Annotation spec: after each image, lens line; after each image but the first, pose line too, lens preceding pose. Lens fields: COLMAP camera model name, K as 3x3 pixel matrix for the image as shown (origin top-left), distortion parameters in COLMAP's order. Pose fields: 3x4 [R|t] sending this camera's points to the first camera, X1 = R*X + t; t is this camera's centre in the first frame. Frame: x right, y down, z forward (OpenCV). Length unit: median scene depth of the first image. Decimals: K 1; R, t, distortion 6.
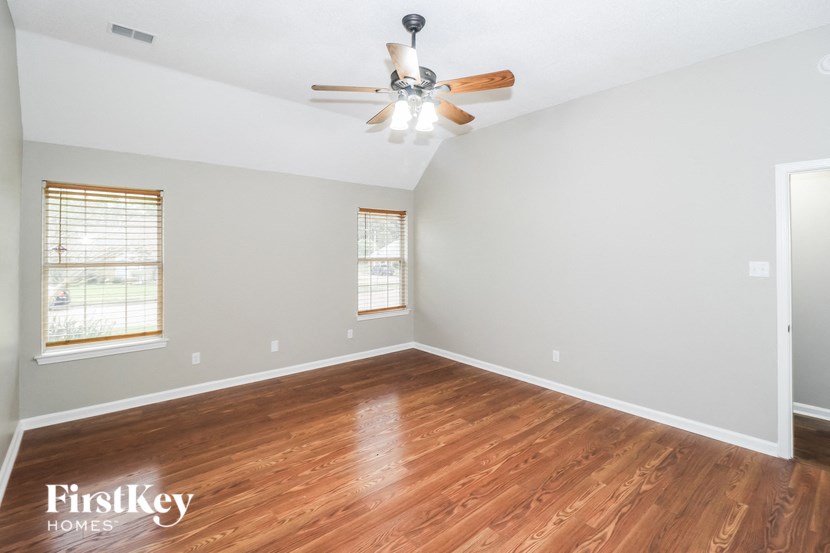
lens RADIAL K [[383.5, 0, 413.6], [0, 383.5, 249.5], [0, 0, 1]] dist [-0.004033, -0.000118]
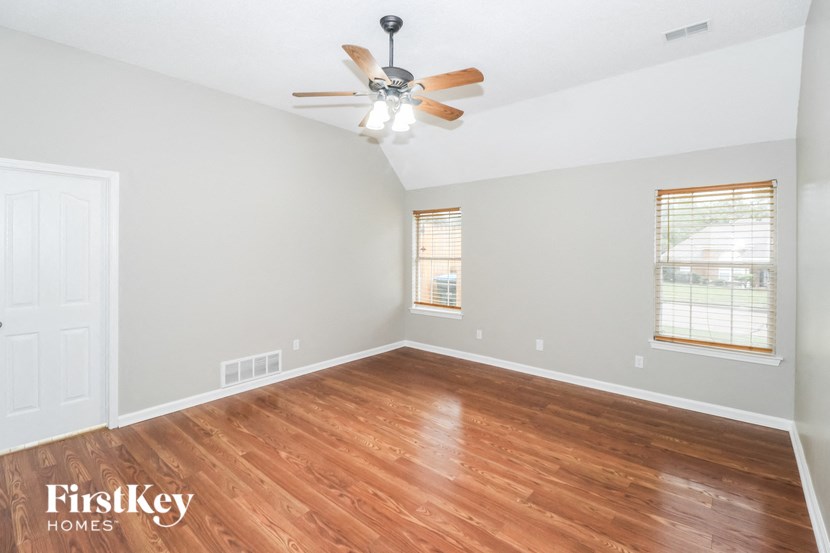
lens RADIAL K [[388.2, 0, 411.1], [0, 388.2, 252.1], [0, 0, 1]] dist [0.018219, -0.000512]
pose [[0.149747, 0.005138, -0.988711, 0.819002], [0.000475, 0.999986, 0.005269, 0.003657], [0.988724, -0.001258, 0.149742, 0.700066]]
